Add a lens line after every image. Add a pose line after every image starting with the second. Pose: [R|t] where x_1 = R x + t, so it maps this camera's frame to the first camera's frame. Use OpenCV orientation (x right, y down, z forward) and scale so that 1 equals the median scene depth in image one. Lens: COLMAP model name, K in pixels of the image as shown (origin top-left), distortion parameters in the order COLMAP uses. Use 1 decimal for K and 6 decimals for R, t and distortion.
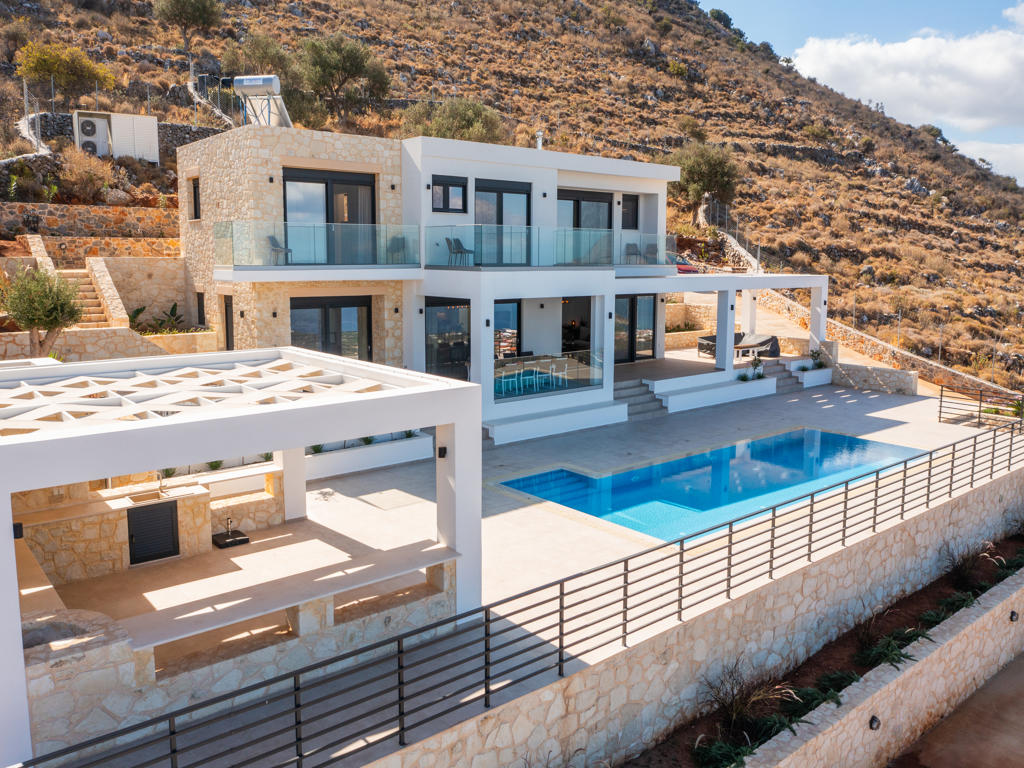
lens RADIAL K [[795.4, 0, 510.8], [0, 795.4, 361.0], [0, 0, 1]] dist [-0.028556, 0.003611]
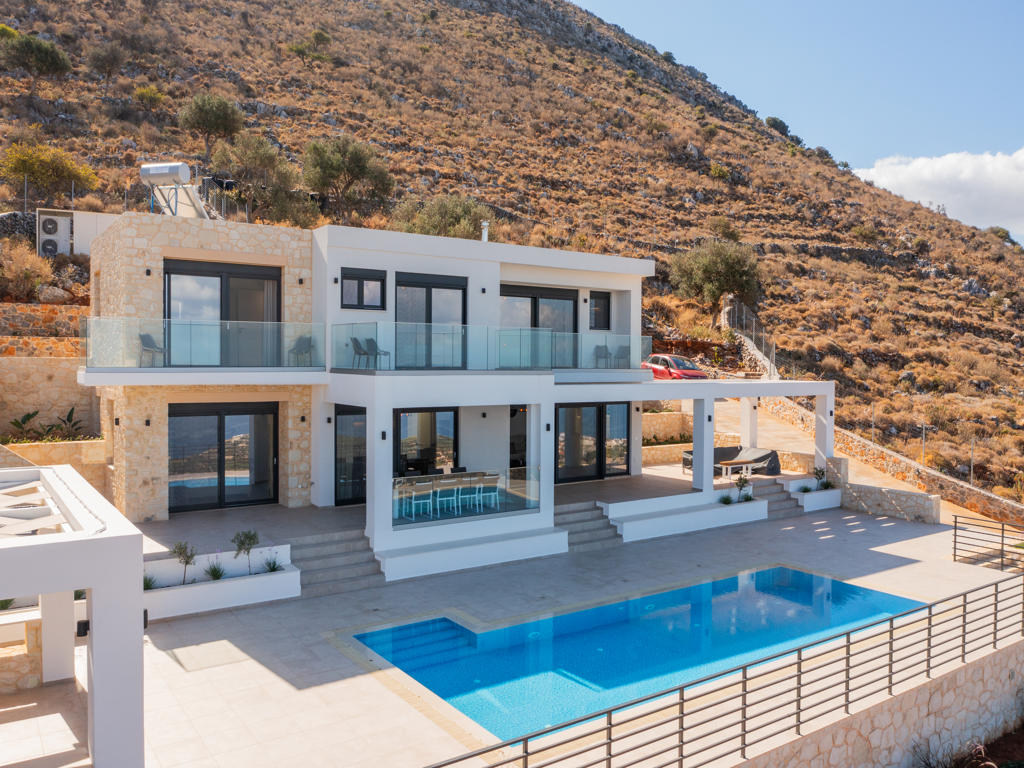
lens RADIAL K [[795.4, 0, 510.2], [0, 795.4, 383.7], [0, 0, 1]] dist [-0.028556, 0.003611]
pose [[0.996524, 0.006470, -0.083060, 0.102335], [-0.014952, 0.994681, -0.101914, -0.010471], [0.081959, 0.102801, 0.991320, 0.091283]]
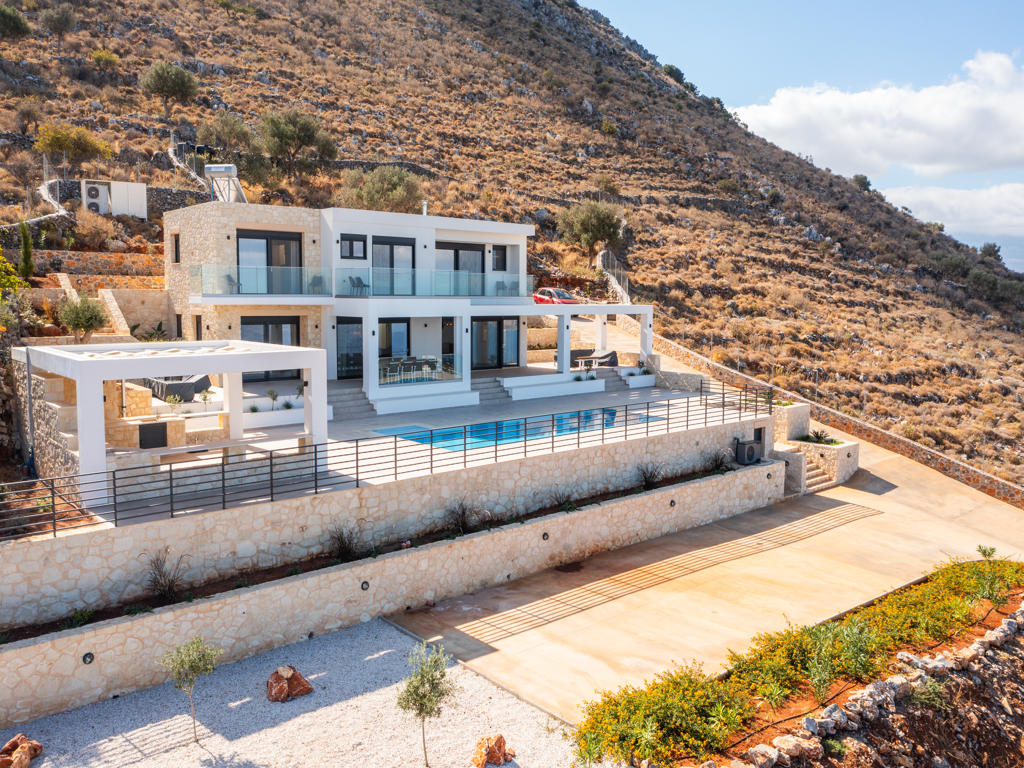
lens RADIAL K [[795.4, 0, 510.1], [0, 795.4, 368.6], [0, 0, 1]] dist [-0.028556, 0.003611]
pose [[0.999545, -0.000173, 0.030165, 0.105332], [0.001424, 0.999140, -0.041449, 0.046937], [-0.030132, 0.041473, 0.998685, -0.286756]]
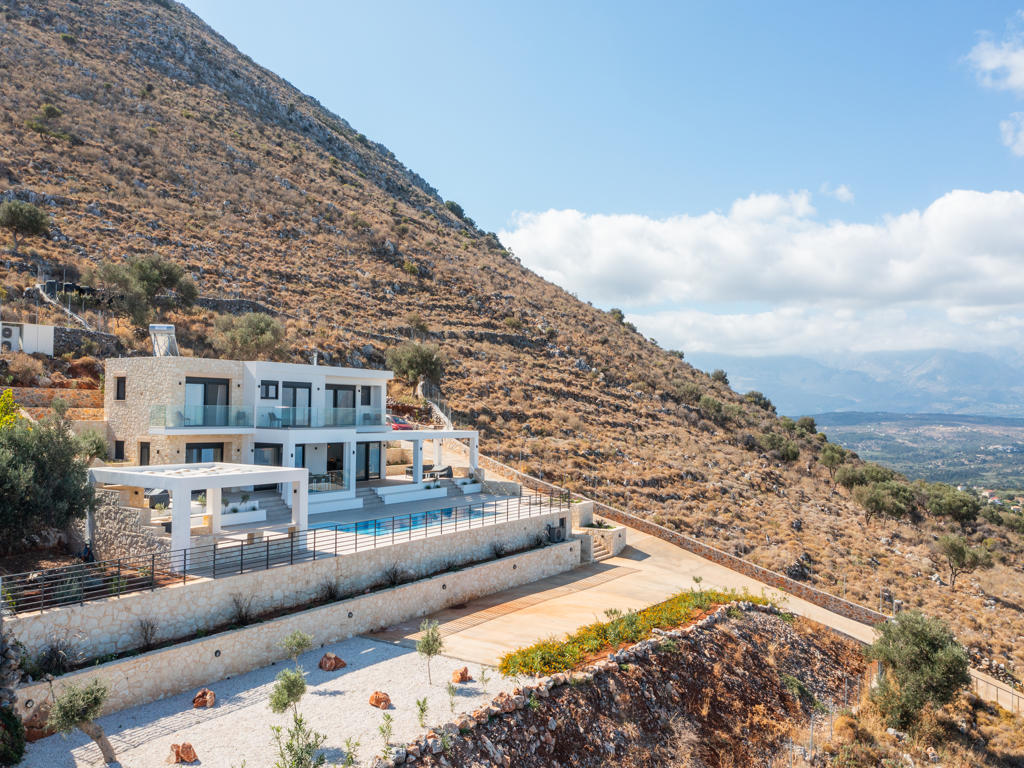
lens RADIAL K [[795.4, 0, 511.7], [0, 795.4, 388.5], [0, 0, 1]] dist [-0.028556, 0.003611]
pose [[0.951544, 0.017032, 0.307041, -0.069011], [0.031429, 0.987850, -0.152200, 0.062917], [-0.305903, 0.154475, 0.939447, -0.630546]]
